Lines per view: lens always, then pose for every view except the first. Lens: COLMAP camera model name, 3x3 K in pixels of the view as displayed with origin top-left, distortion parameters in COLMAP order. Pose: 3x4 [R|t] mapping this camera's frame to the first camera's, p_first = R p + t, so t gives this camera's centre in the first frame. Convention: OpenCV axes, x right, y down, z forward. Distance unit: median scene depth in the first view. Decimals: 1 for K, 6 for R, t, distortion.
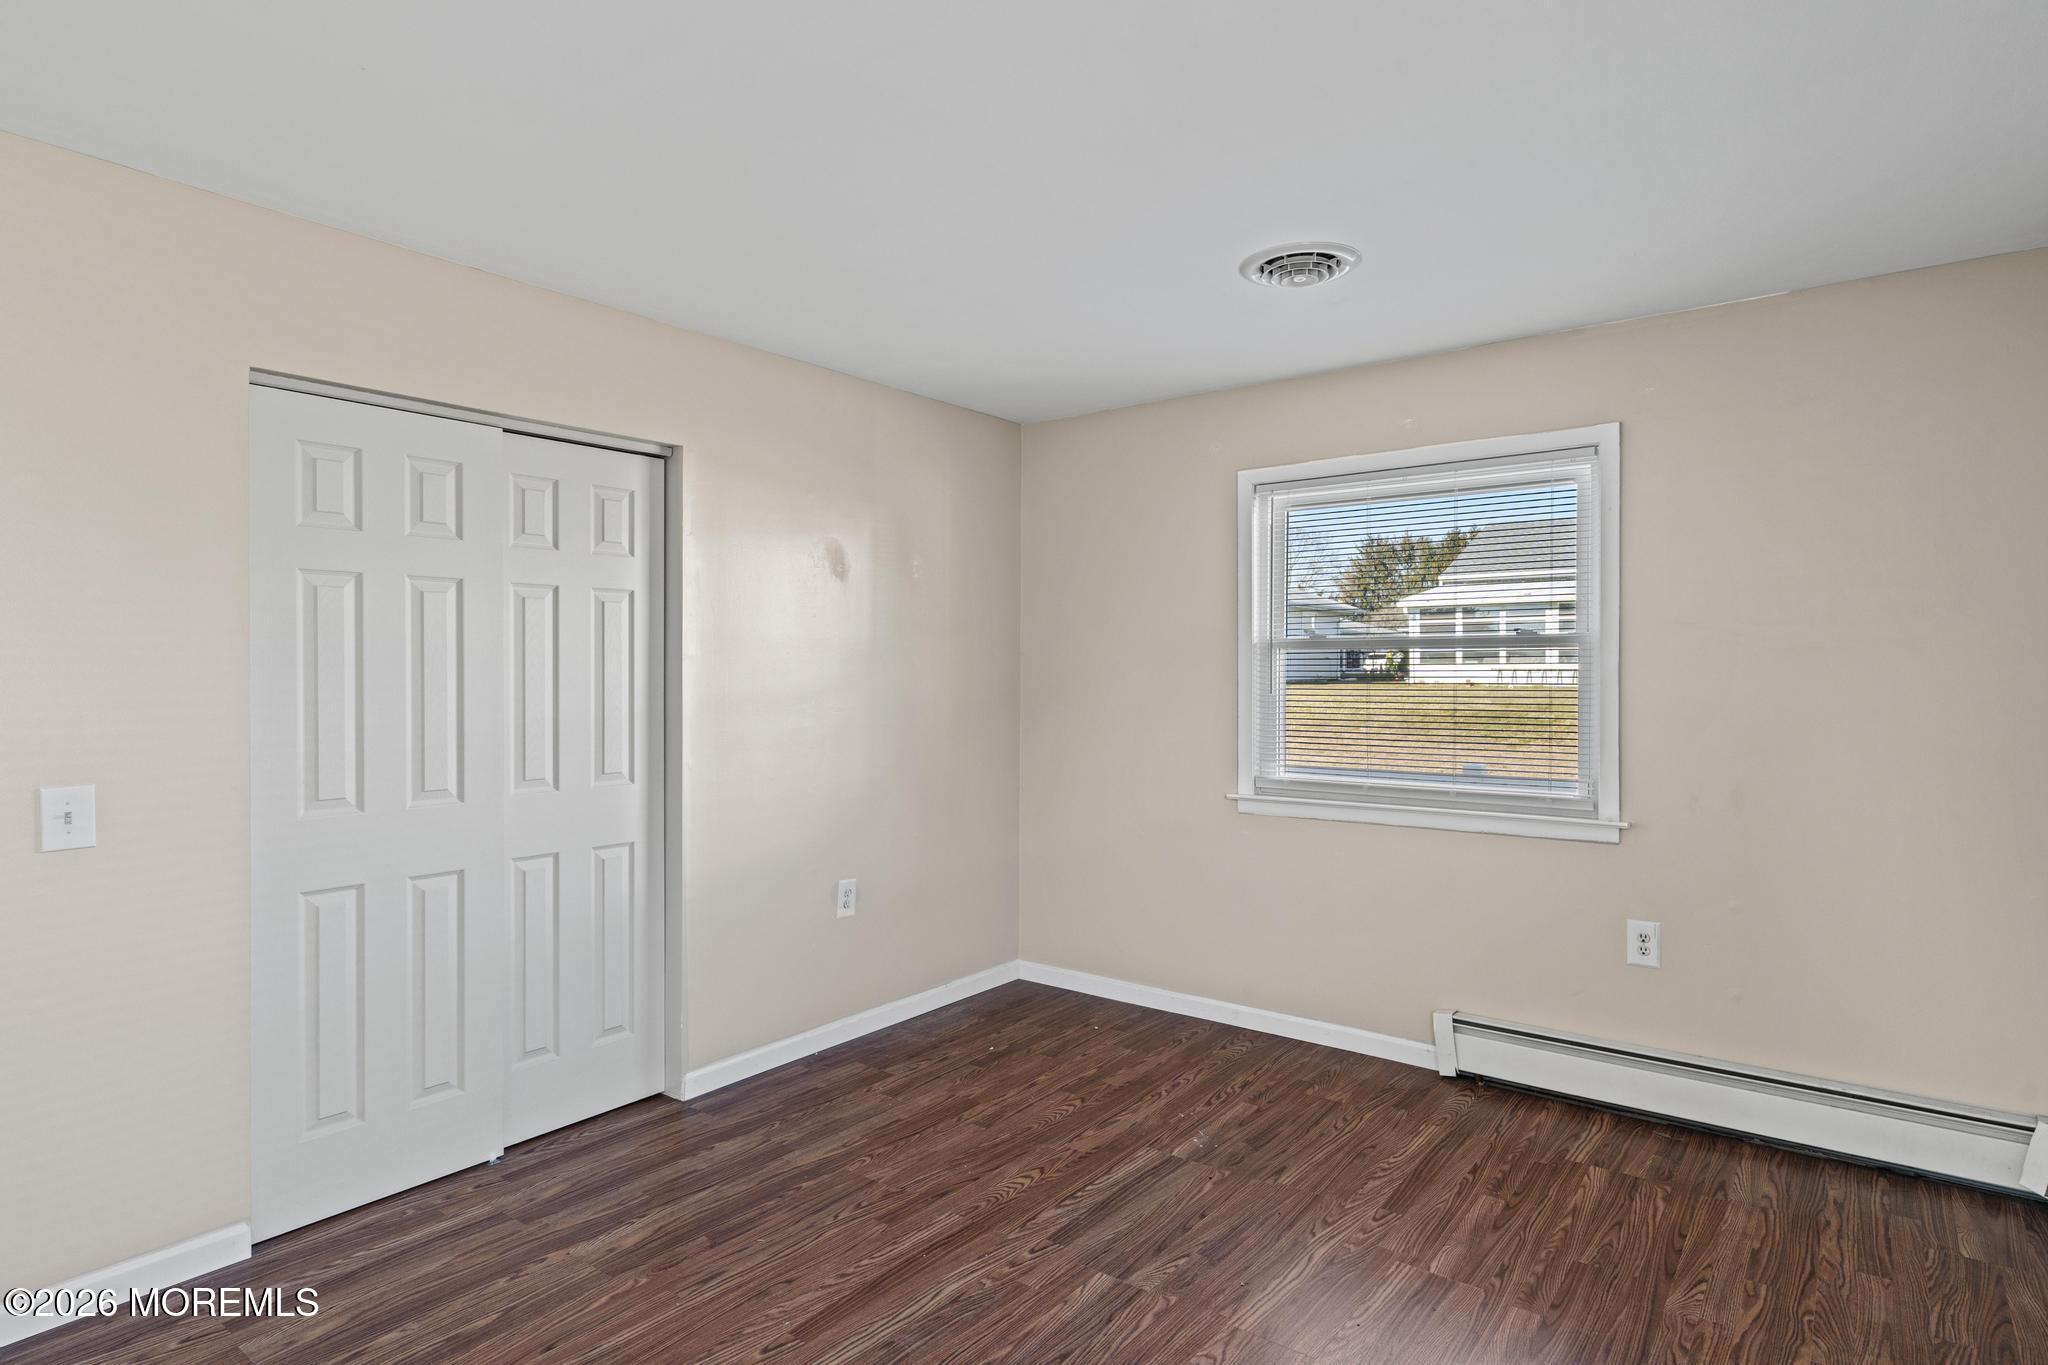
lens RADIAL K [[1090.4, 0, 1017.9], [0, 1090.4, 664.9], [0, 0, 1]] dist [0.000870, 0.000001]
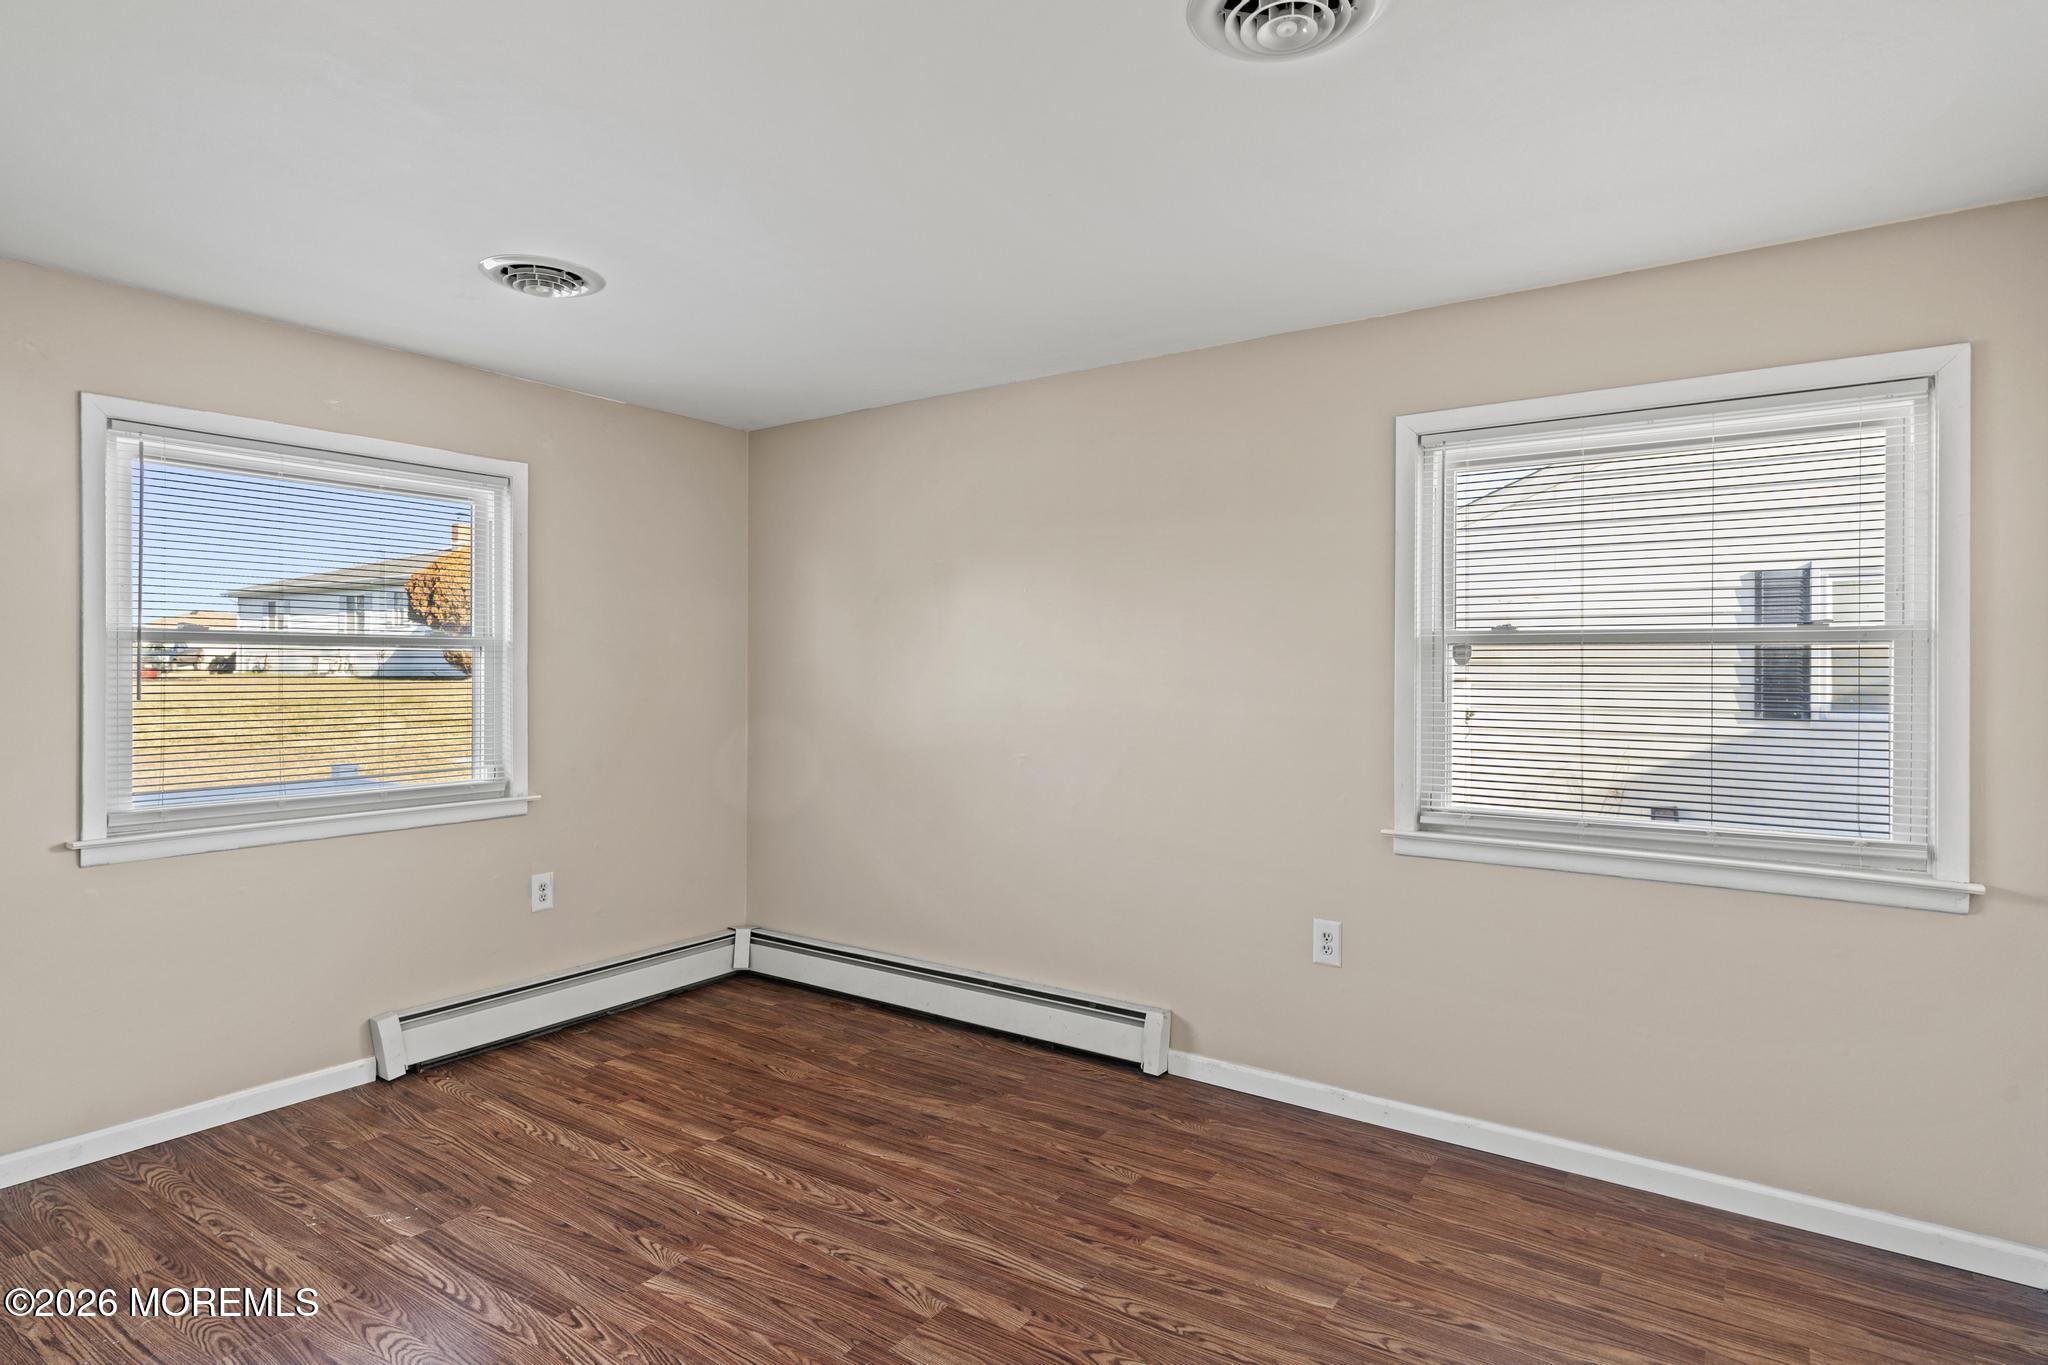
lens RADIAL K [[1090.4, 0, 1017.9], [0, 1090.4, 664.9], [0, 0, 1]] dist [0.000870, 0.000001]
pose [[-0.051838, 0.005321, 0.998641, -0.711822], [-0.008544, 0.999947, -0.005771, 0.001367], [-0.998619, -0.008832, -0.051790, 0.550599]]
